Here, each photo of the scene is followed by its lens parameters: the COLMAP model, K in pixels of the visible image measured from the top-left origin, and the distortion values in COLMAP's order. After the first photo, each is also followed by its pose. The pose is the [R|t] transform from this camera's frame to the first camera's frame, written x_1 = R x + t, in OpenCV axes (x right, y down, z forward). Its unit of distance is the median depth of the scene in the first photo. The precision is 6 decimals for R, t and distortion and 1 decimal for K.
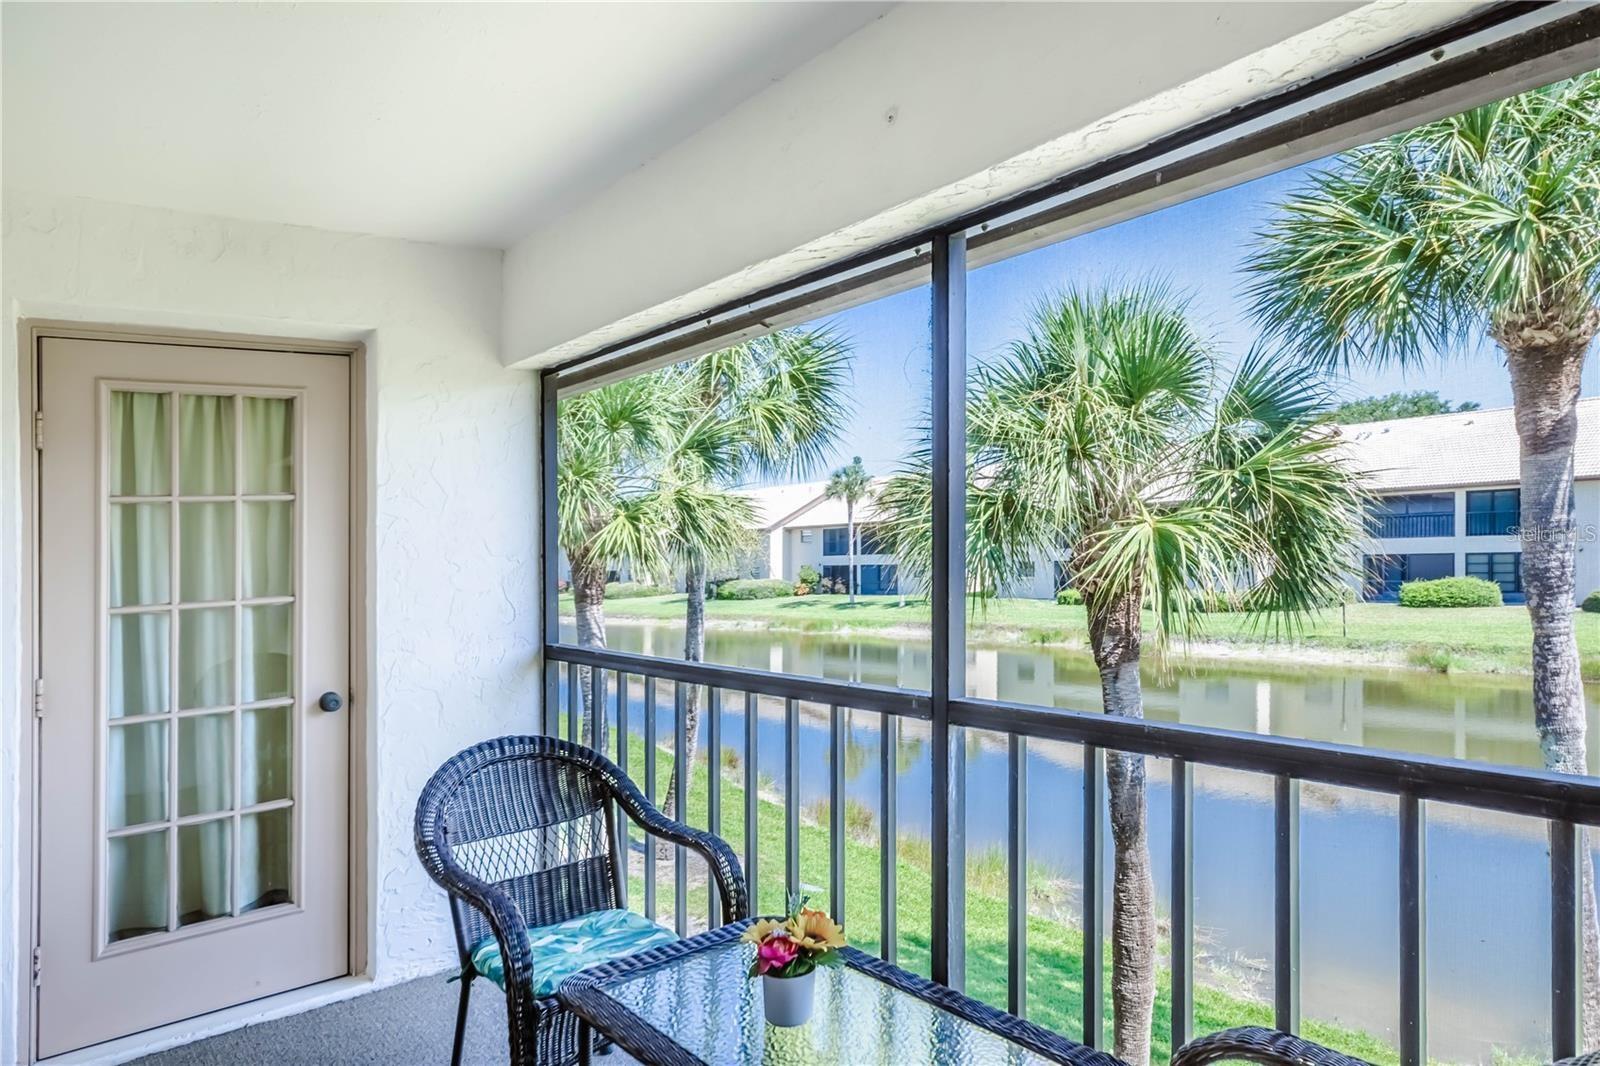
lens RADIAL K [[1027.8, 0, 802.9], [0, 1027.8, 532.0], [0, 0, 1]] dist [0.010002, 0.006388]
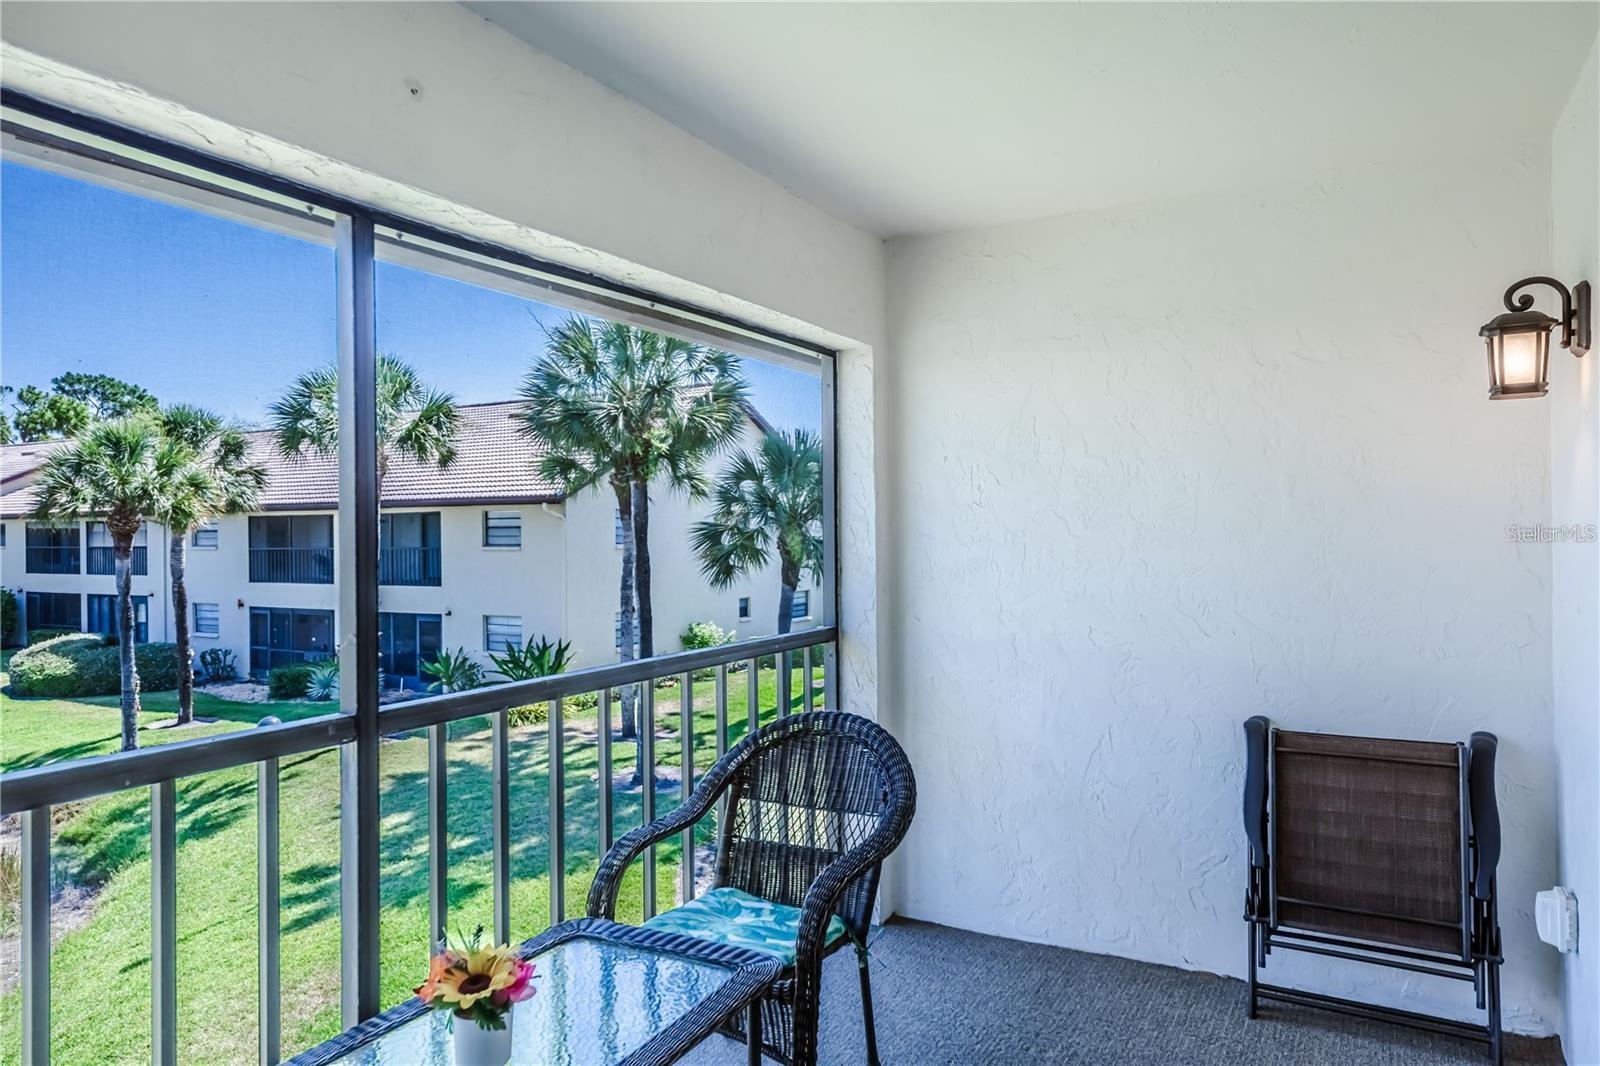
lens RADIAL K [[1027.8, 0, 802.9], [0, 1027.8, 532.0], [0, 0, 1]] dist [0.010002, 0.006388]
pose [[-0.372012, 0.063602, 0.926046, -0.935276], [0.032573, 0.997930, -0.055454, 0.066061], [-0.927656, 0.009535, -0.373314, 1.067440]]
